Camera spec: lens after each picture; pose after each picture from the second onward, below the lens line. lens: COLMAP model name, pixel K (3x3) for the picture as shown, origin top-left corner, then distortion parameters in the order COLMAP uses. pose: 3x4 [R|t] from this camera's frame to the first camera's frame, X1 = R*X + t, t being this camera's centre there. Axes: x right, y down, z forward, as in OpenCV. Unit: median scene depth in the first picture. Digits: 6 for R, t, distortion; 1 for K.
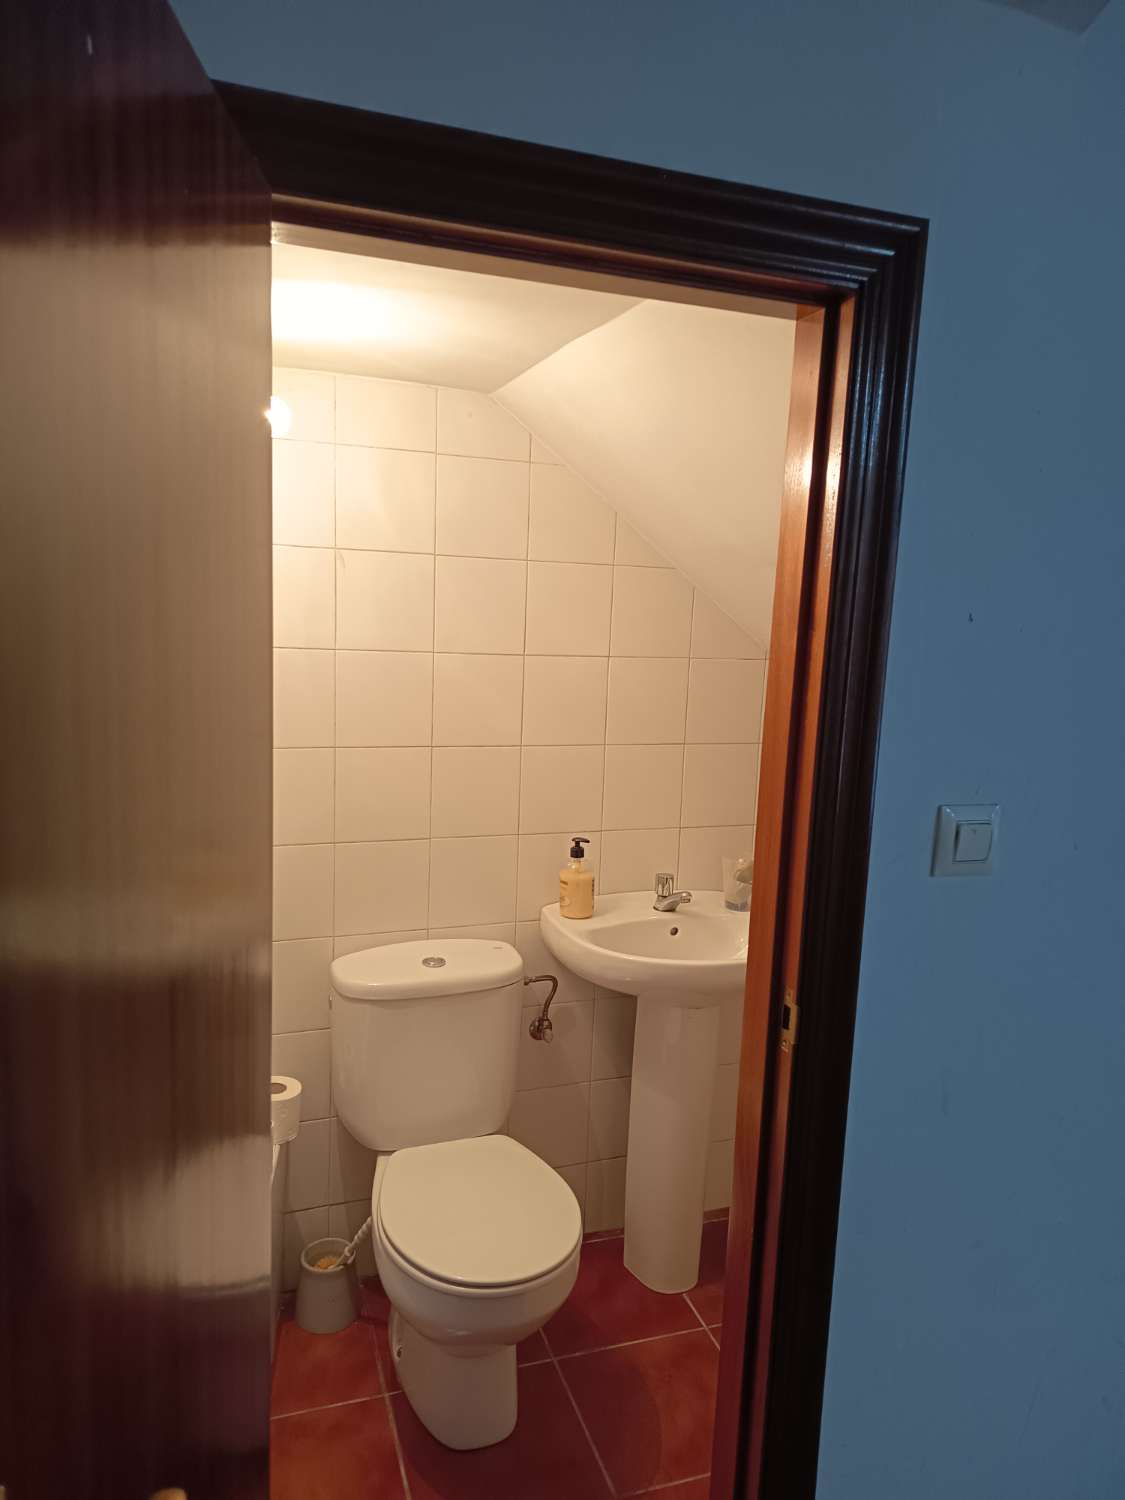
lens RADIAL K [[1016.2, 0, 562.3], [0, 1016.2, 737.0], [0, 0, 1]] dist [0.003401, -0.001828]
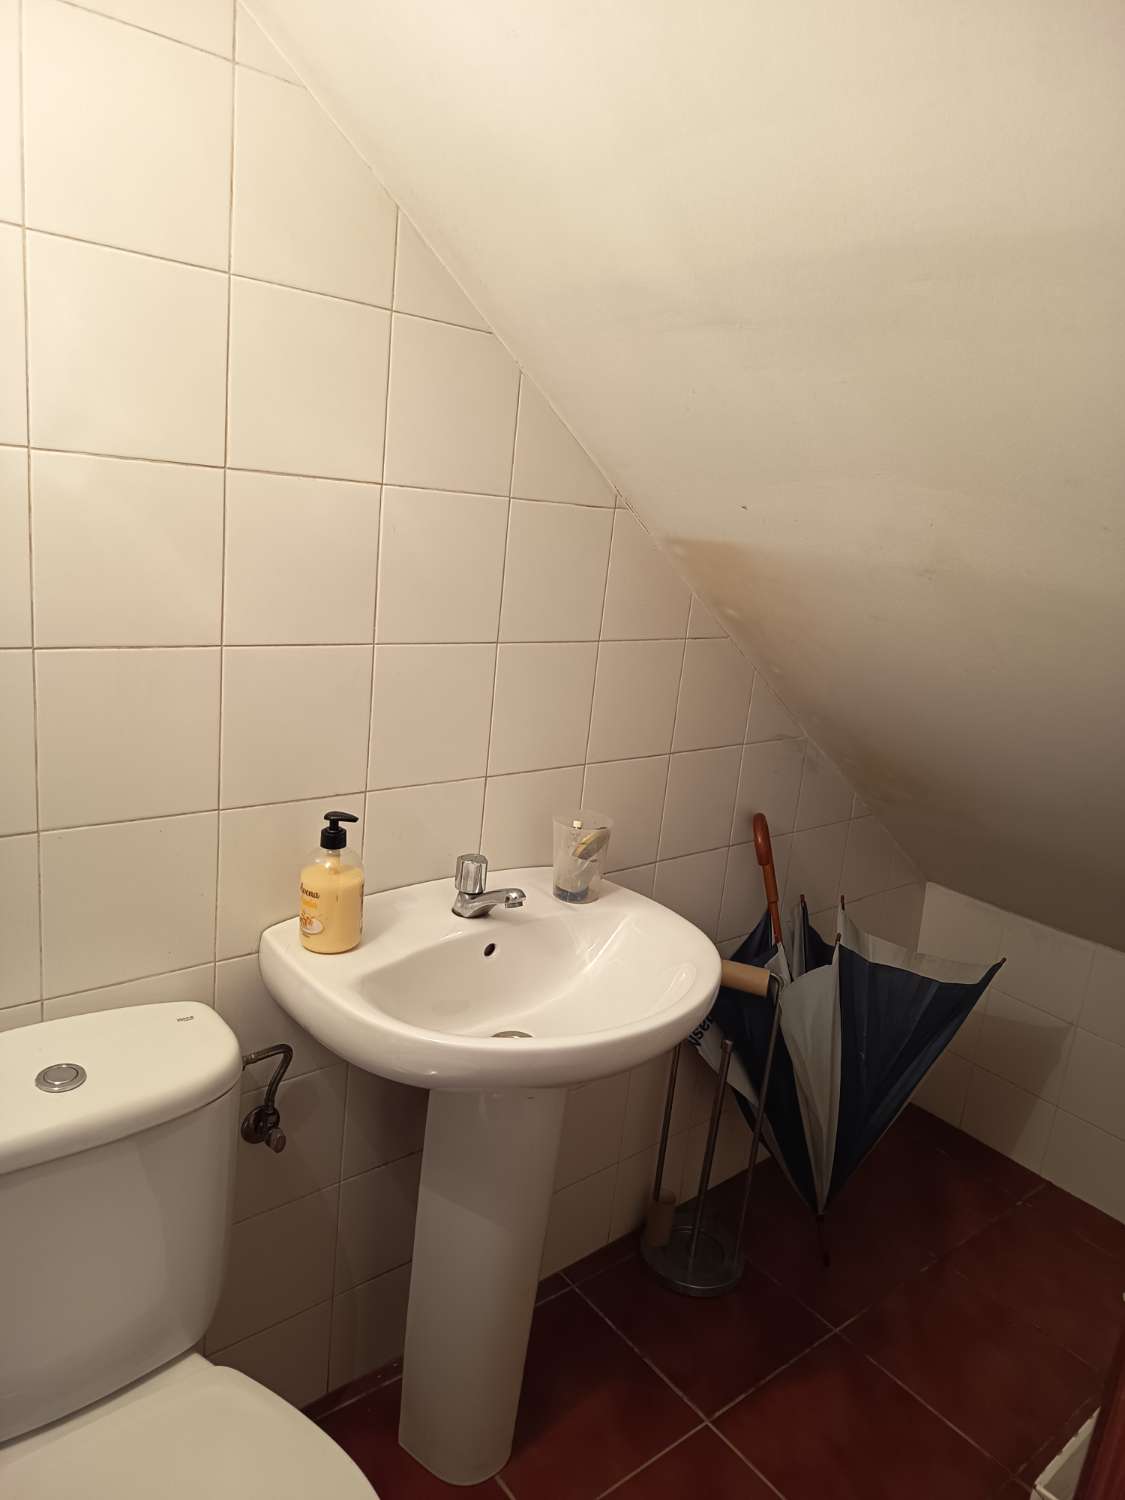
lens RADIAL K [[1016.2, 0, 562.3], [0, 1016.2, 737.0], [0, 0, 1]] dist [0.003401, -0.001828]
pose [[0.937935, -0.025095, 0.345902, -0.057249], [-0.018804, 0.992232, 0.122975, -0.011919], [-0.346301, -0.121847, 0.930177, 0.433423]]
